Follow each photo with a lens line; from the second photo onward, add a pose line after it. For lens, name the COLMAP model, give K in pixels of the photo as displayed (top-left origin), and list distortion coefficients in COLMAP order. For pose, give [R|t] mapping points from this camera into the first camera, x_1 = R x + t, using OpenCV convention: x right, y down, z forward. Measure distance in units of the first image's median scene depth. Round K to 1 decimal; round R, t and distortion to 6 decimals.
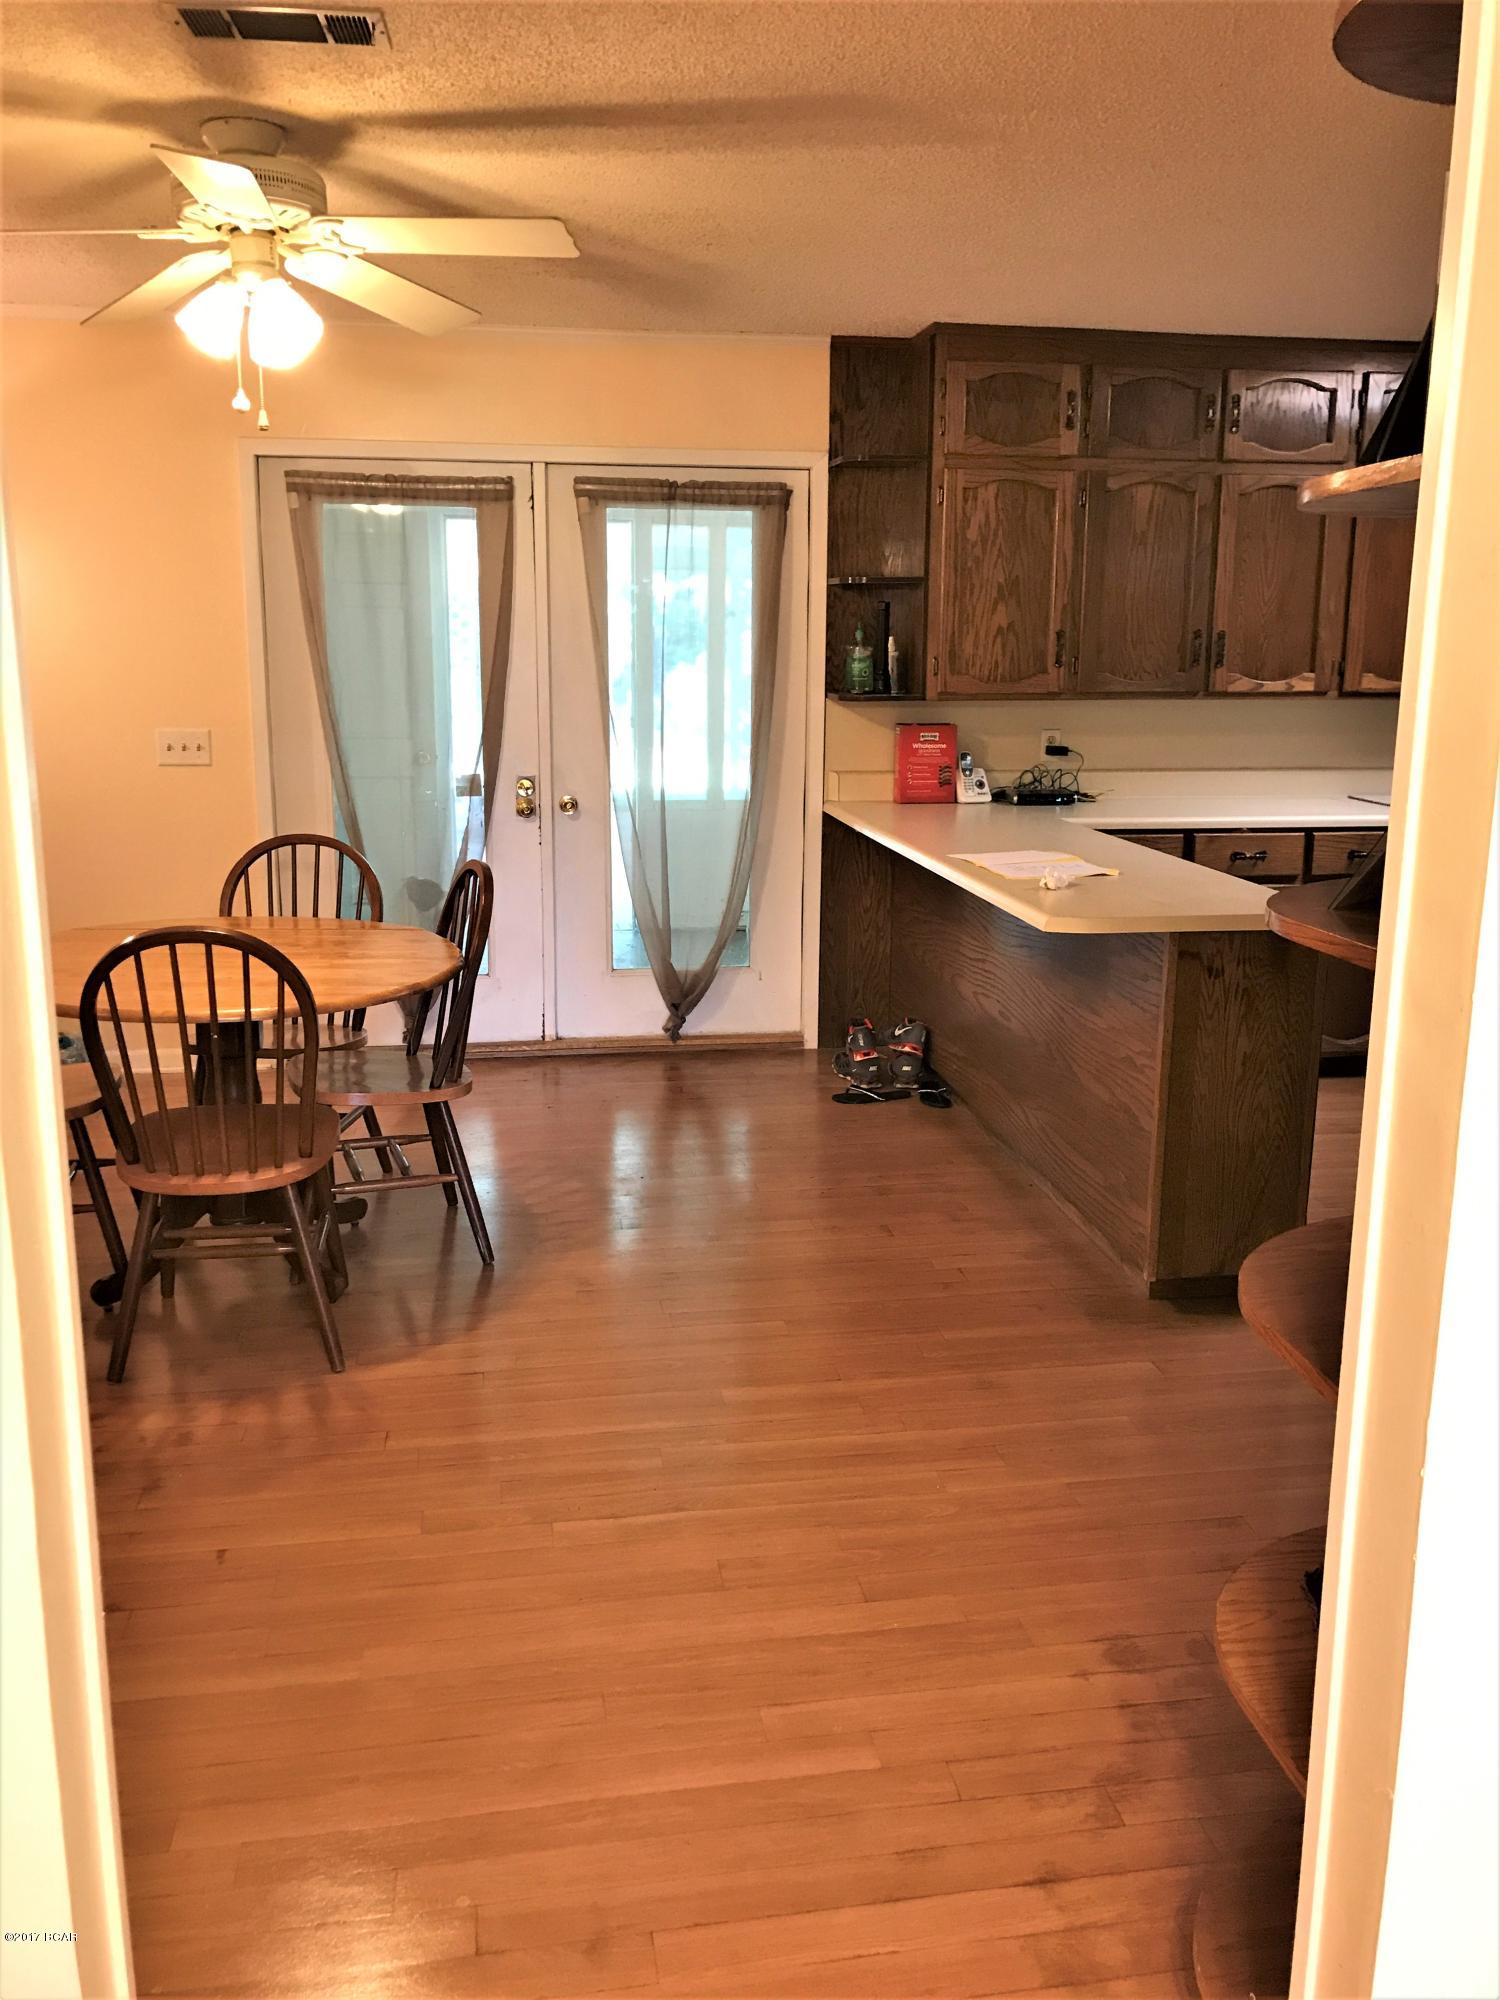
lens RADIAL K [[1630.3, 0, 789.5], [0, 1630.3, 996.8], [0, 0, 1]] dist [0.008455, -0.009364]
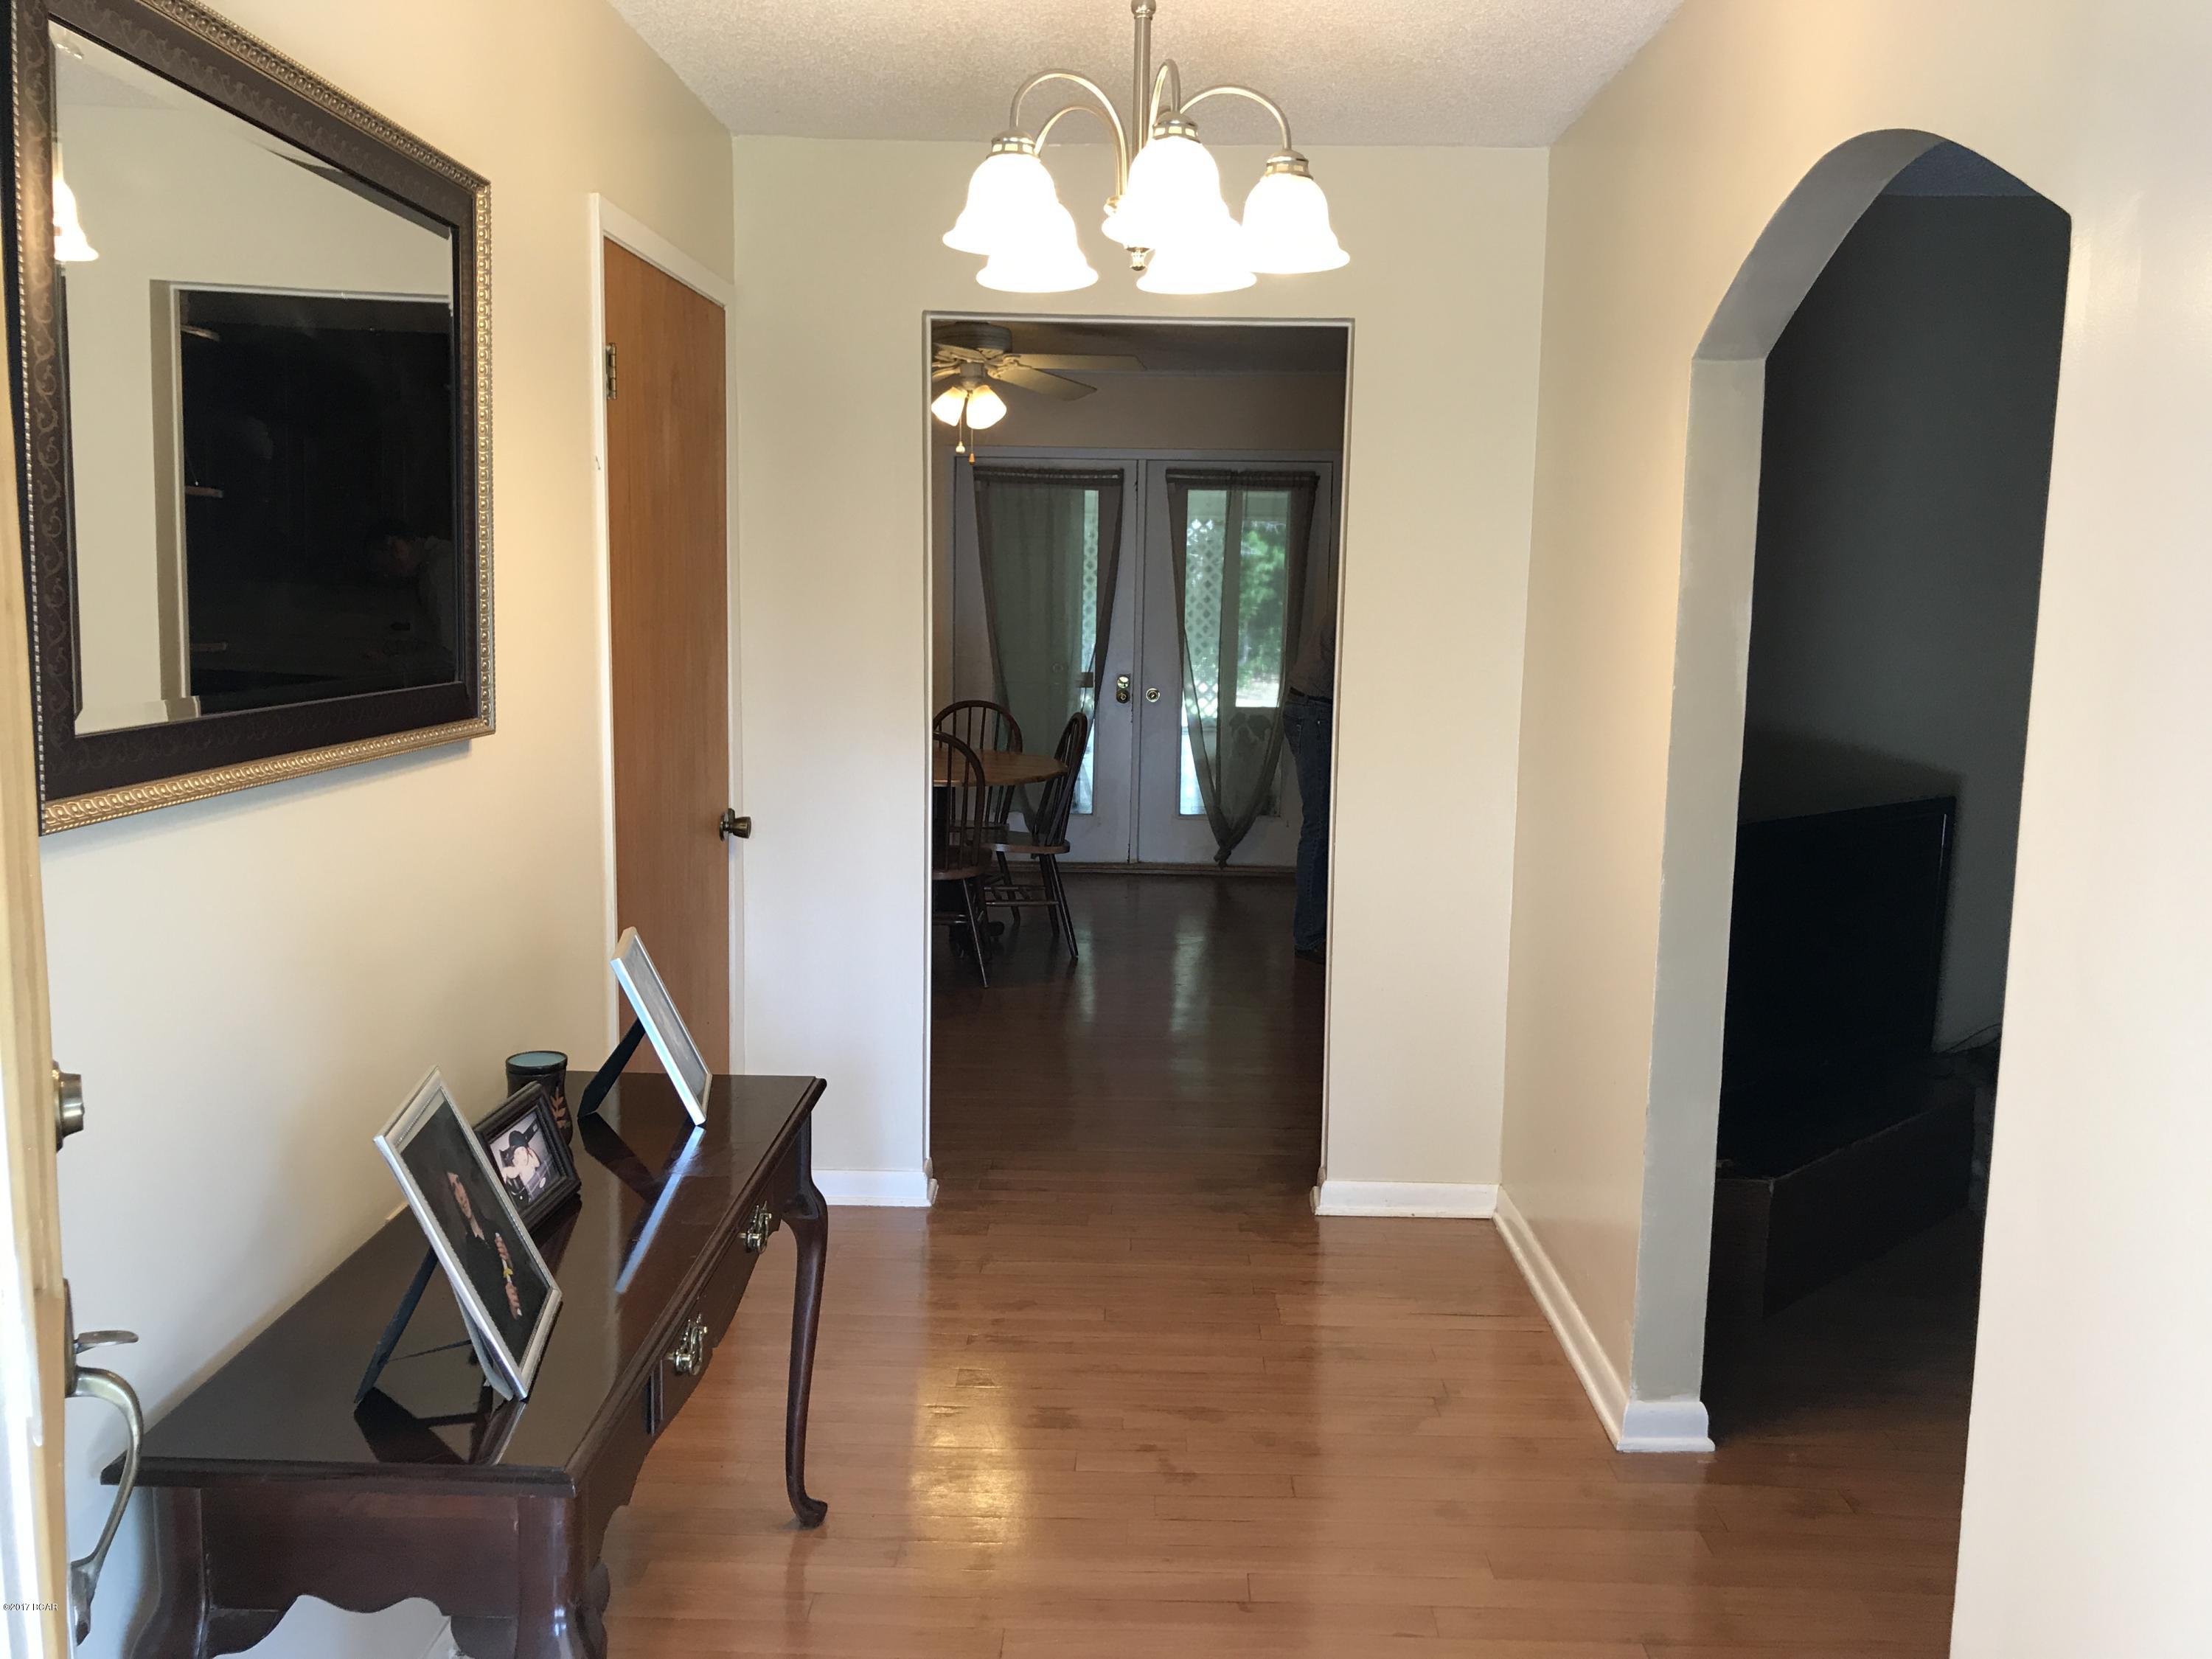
lens RADIAL K [[1803.1, 0, 1106.0], [0, 1803.1, 829.5], [0, 0, 1]] dist [0.008455, -0.009364]
pose [[0.980292, 0.036928, -0.194071, 0.137281], [-0.050446, 0.996598, -0.065179, 0.106654], [0.191004, 0.073685, 0.978820, -0.548991]]
